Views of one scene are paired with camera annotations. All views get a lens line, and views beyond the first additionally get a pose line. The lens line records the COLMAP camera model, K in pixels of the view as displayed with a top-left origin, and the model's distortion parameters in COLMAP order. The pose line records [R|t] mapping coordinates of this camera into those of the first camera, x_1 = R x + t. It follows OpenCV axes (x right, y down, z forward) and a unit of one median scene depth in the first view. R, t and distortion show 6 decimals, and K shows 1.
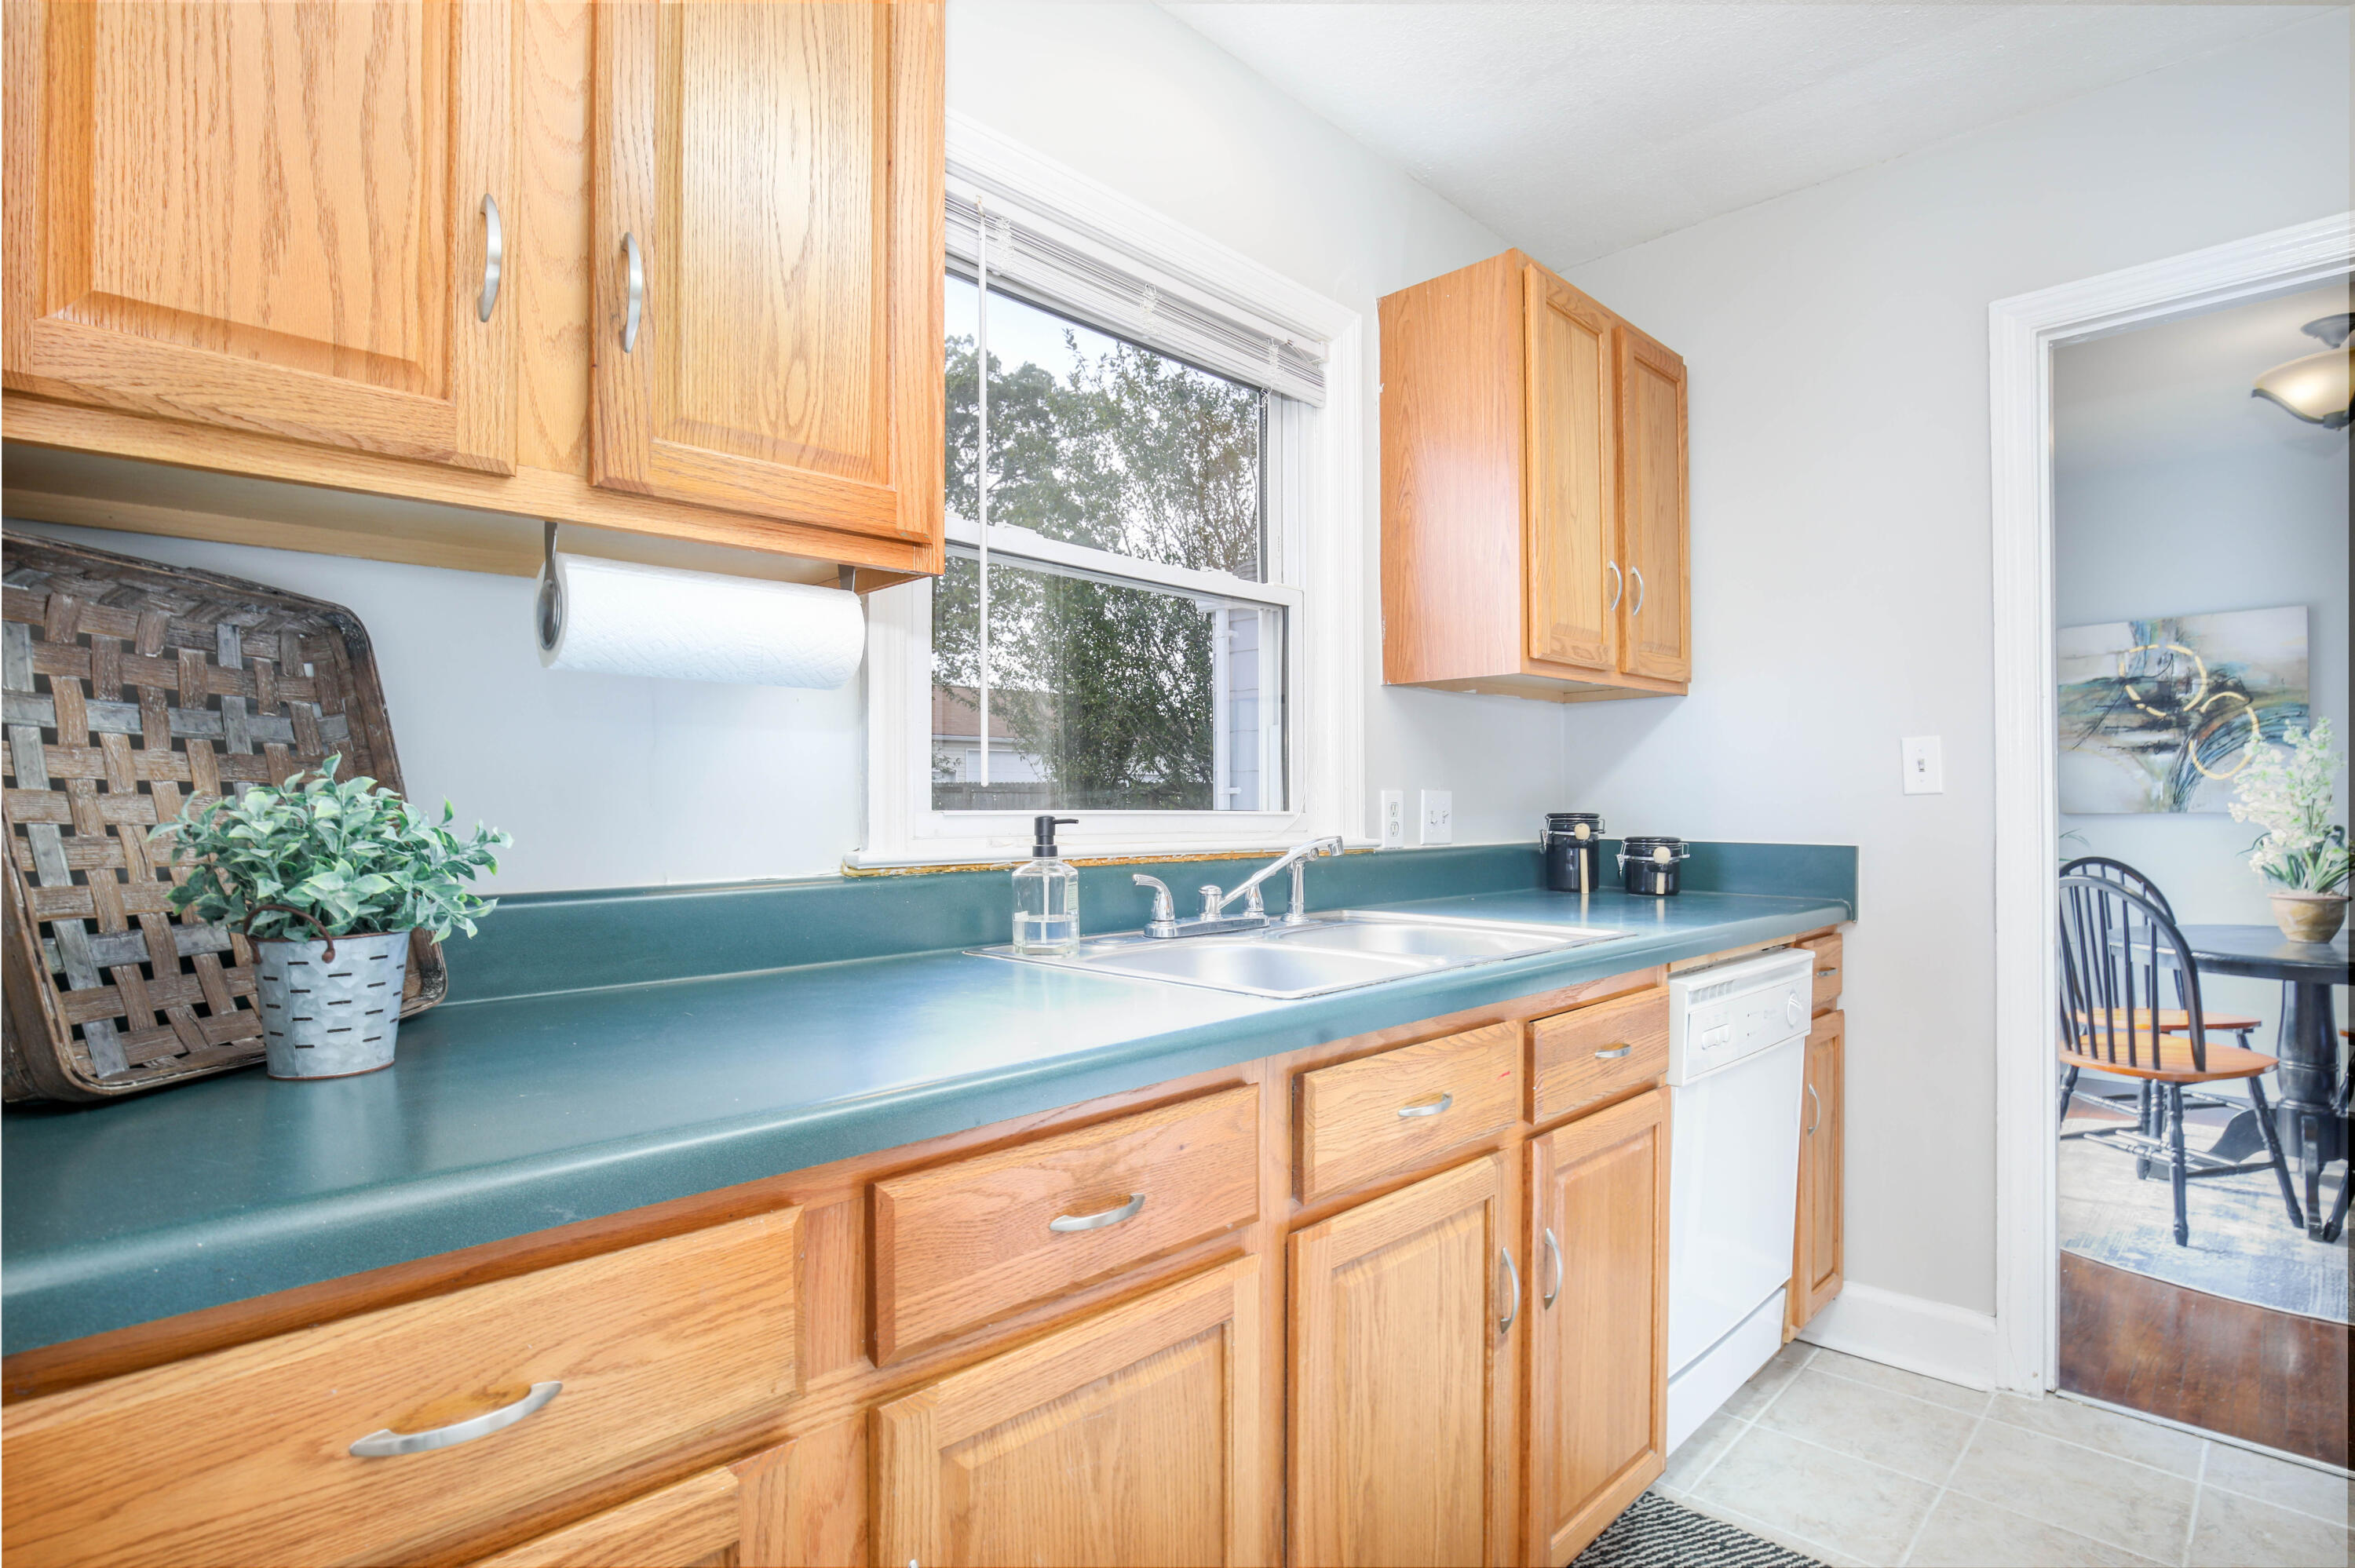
lens RADIAL K [[1190.8, 0, 1171.3], [0, 1190.8, 801.2], [0, 0, 1]] dist [-0.027102, 0.004720]
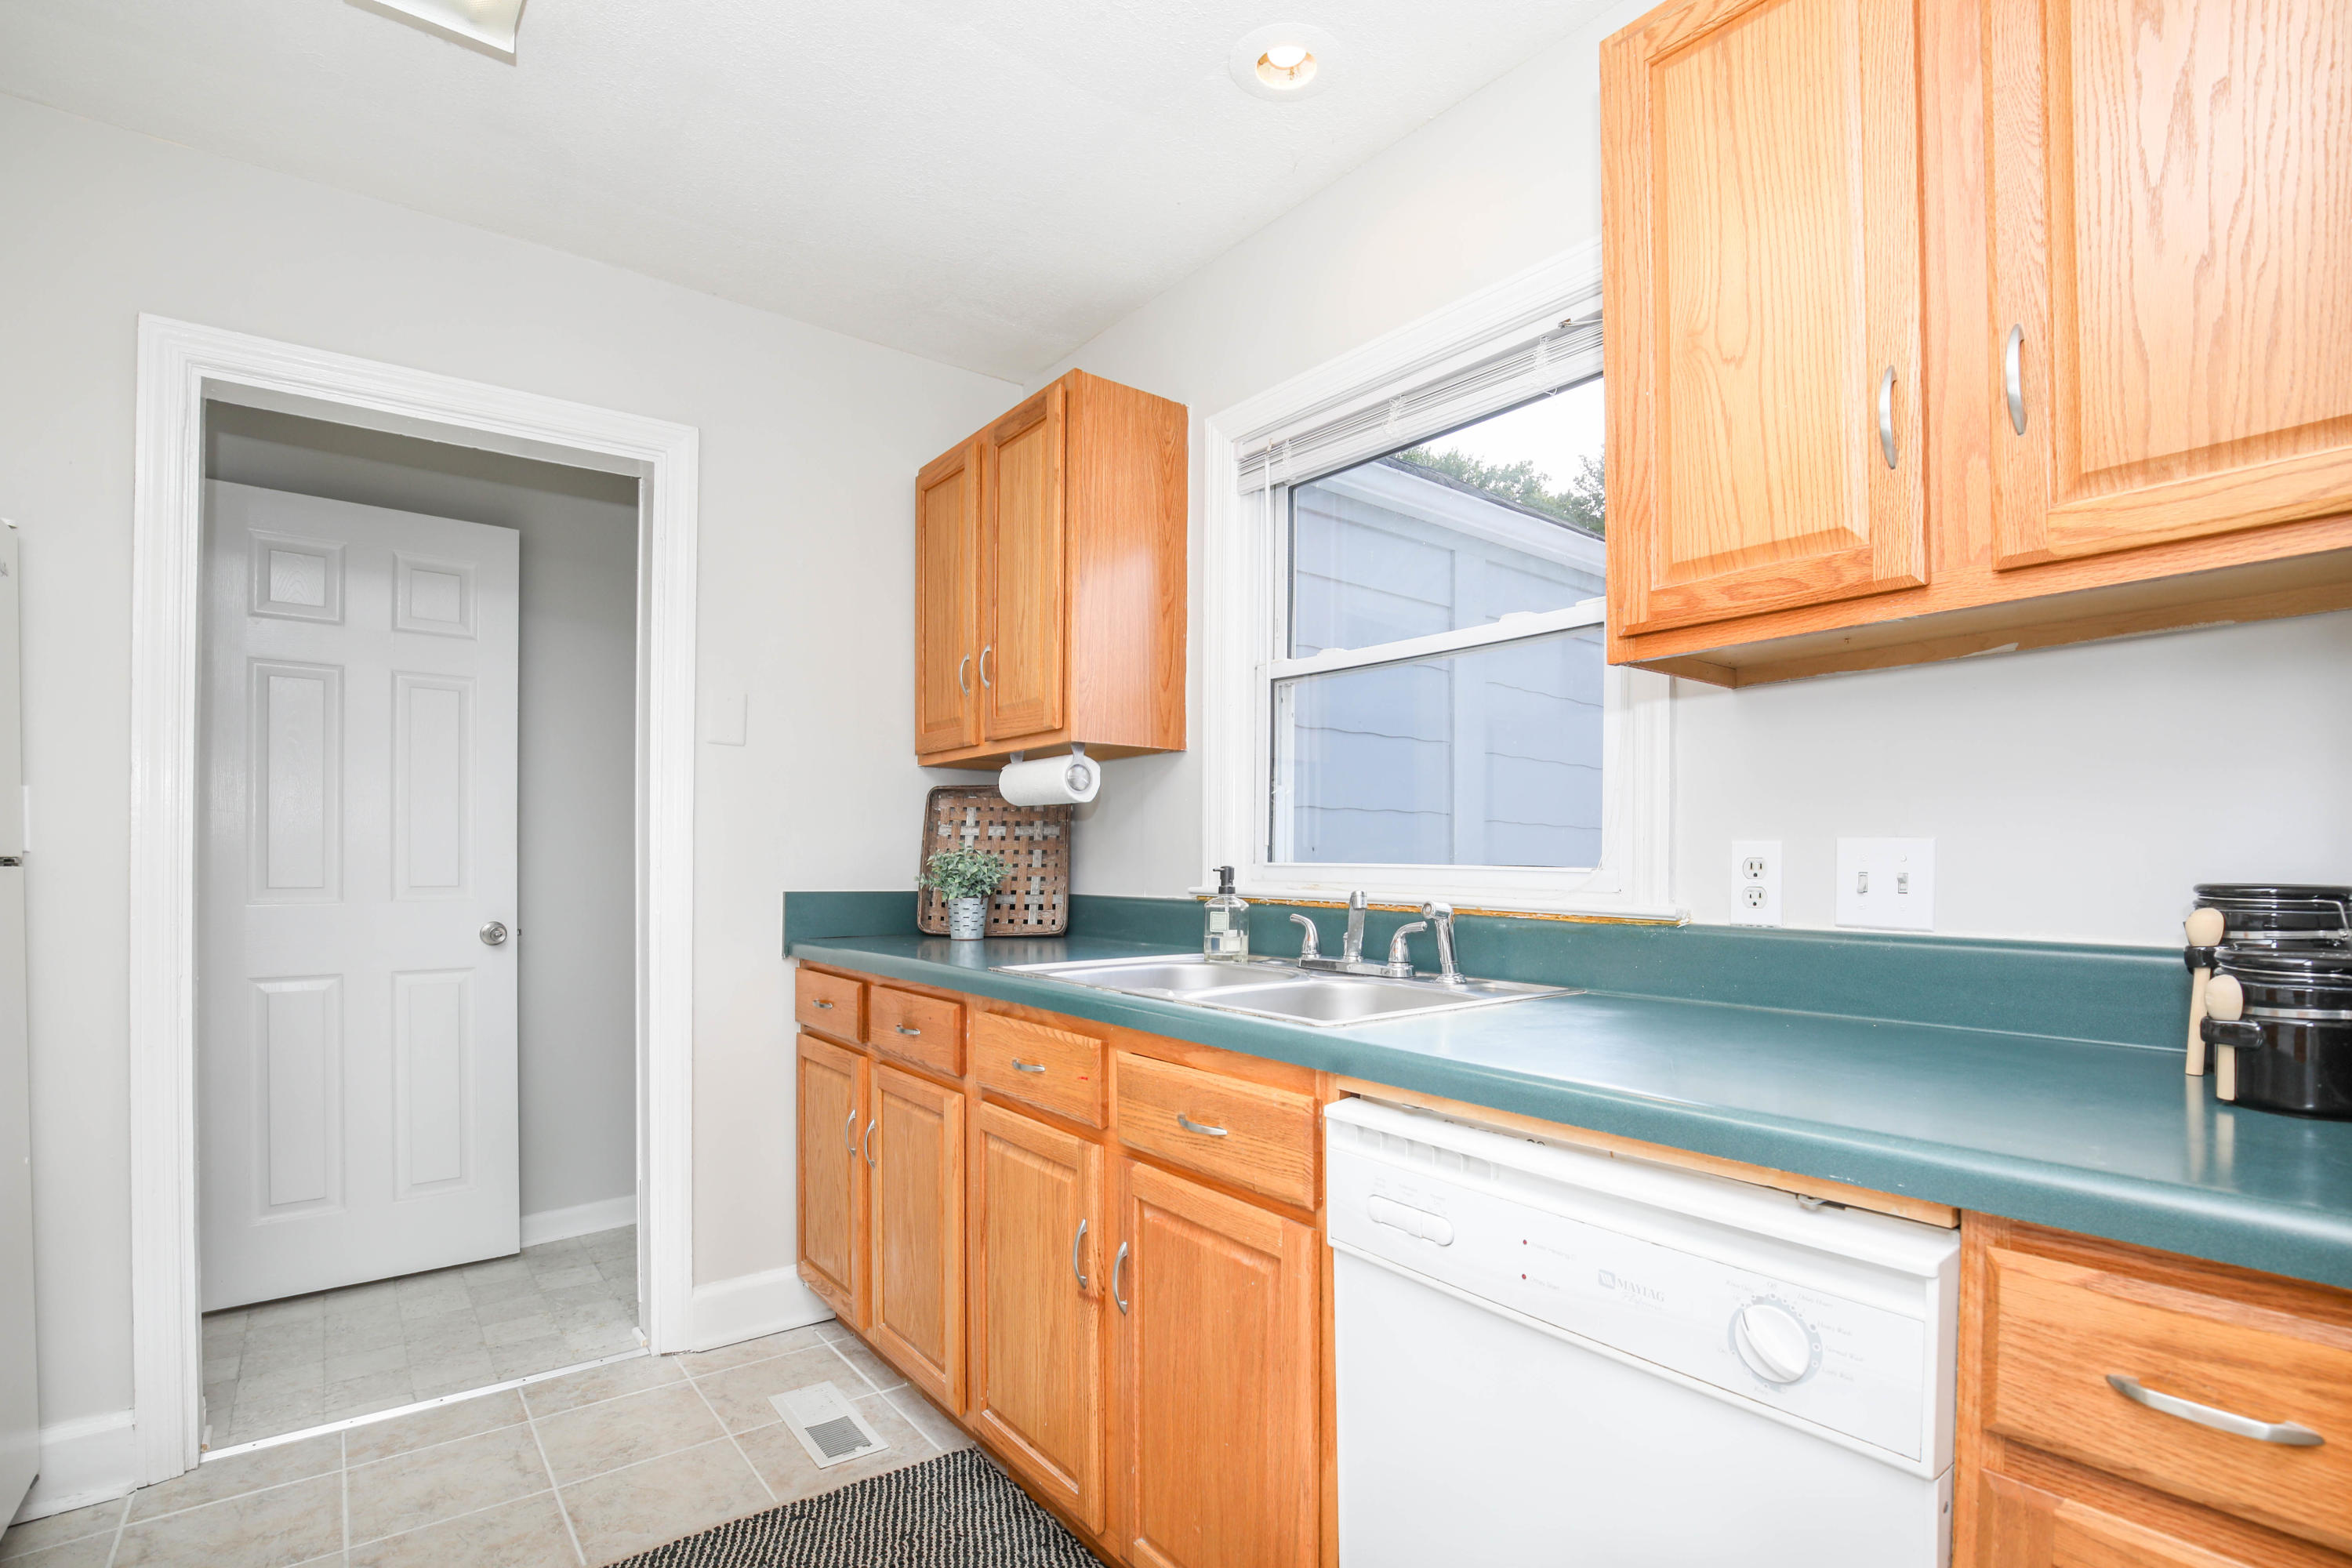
lens RADIAL K [[1104.4, 0, 1204.2], [0, 1104.4, 865.7], [0, 0, 1]] dist [-0.027853, 0.004155]
pose [[-0.115067, 0.006160, -0.993339, 0.721696], [-0.002694, 0.999975, 0.006513, 0.001773], [0.993354, 0.003426, -0.115048, 0.653146]]
